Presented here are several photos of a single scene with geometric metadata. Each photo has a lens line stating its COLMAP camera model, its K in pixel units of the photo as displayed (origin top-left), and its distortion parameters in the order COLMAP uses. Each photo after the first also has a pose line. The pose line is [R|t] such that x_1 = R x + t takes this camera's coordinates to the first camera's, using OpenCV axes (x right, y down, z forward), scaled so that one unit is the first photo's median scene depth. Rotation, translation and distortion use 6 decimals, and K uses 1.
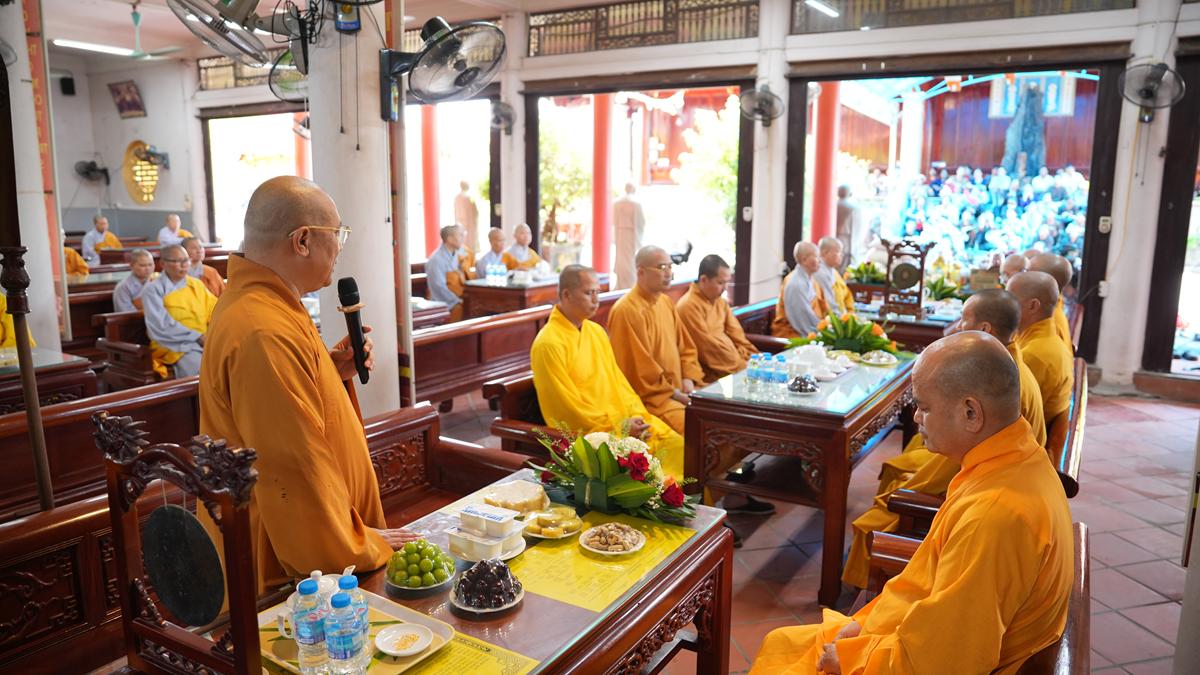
lens RADIAL K [[824.2, 0, 602.5], [0, 824.2, 338.2], [0, 0, 1]] dist [-0.107250, 0.073651]
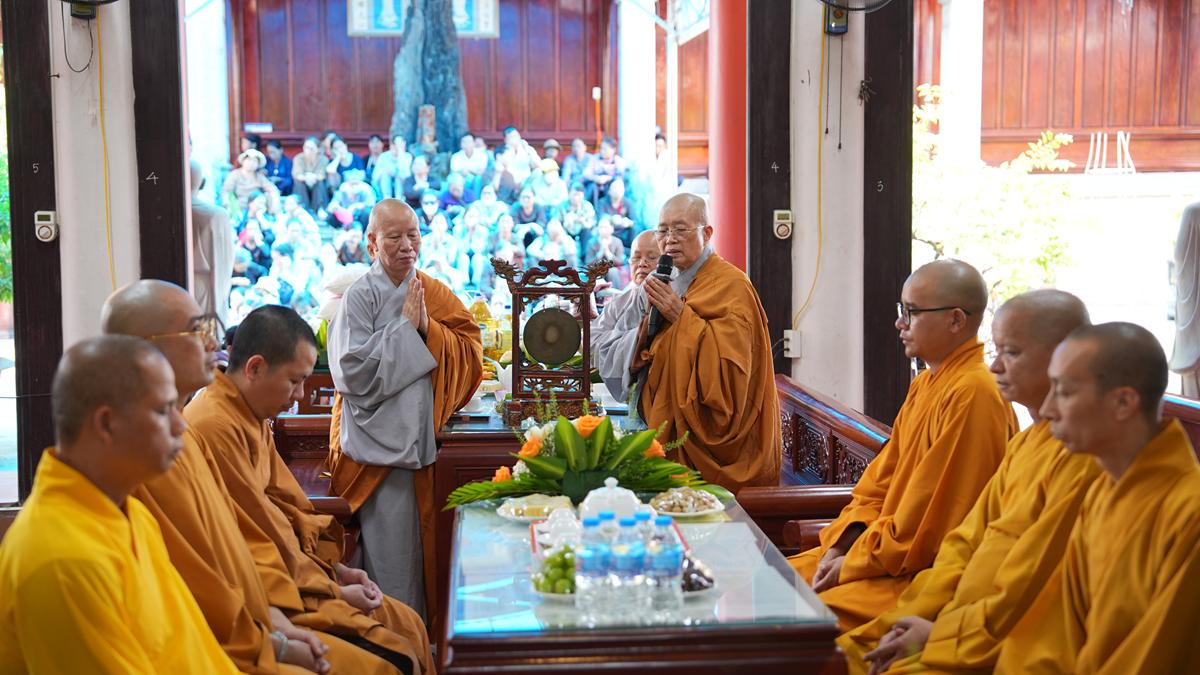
lens RADIAL K [[1755.2, 0, 594.5], [0, 1755.2, 342.9], [0, 0, 1]] dist [0.204823, 0.000000]
pose [[0.799520, -0.056668, 0.597960, -0.217941], [0.114071, 0.991747, -0.058535, -0.009986], [-0.589708, 0.115010, 0.799386, 0.164689]]
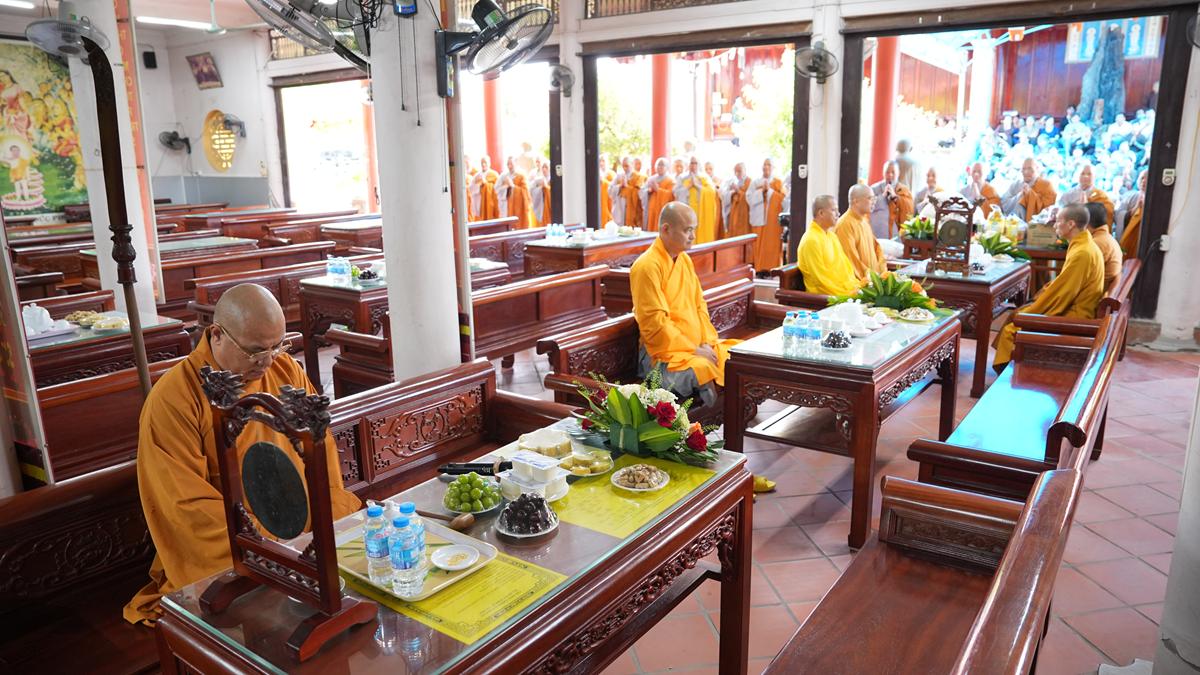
lens RADIAL K [[824.2, 0, 604.6], [0, 824.2, 337.6], [0, 0, 1]] dist [-0.107250, 0.073651]
pose [[0.996722, -0.004314, -0.080784, 0.020504], [0.008613, 0.998561, 0.052938, -0.003349], [0.080440, -0.053461, 0.995325, -0.045153]]
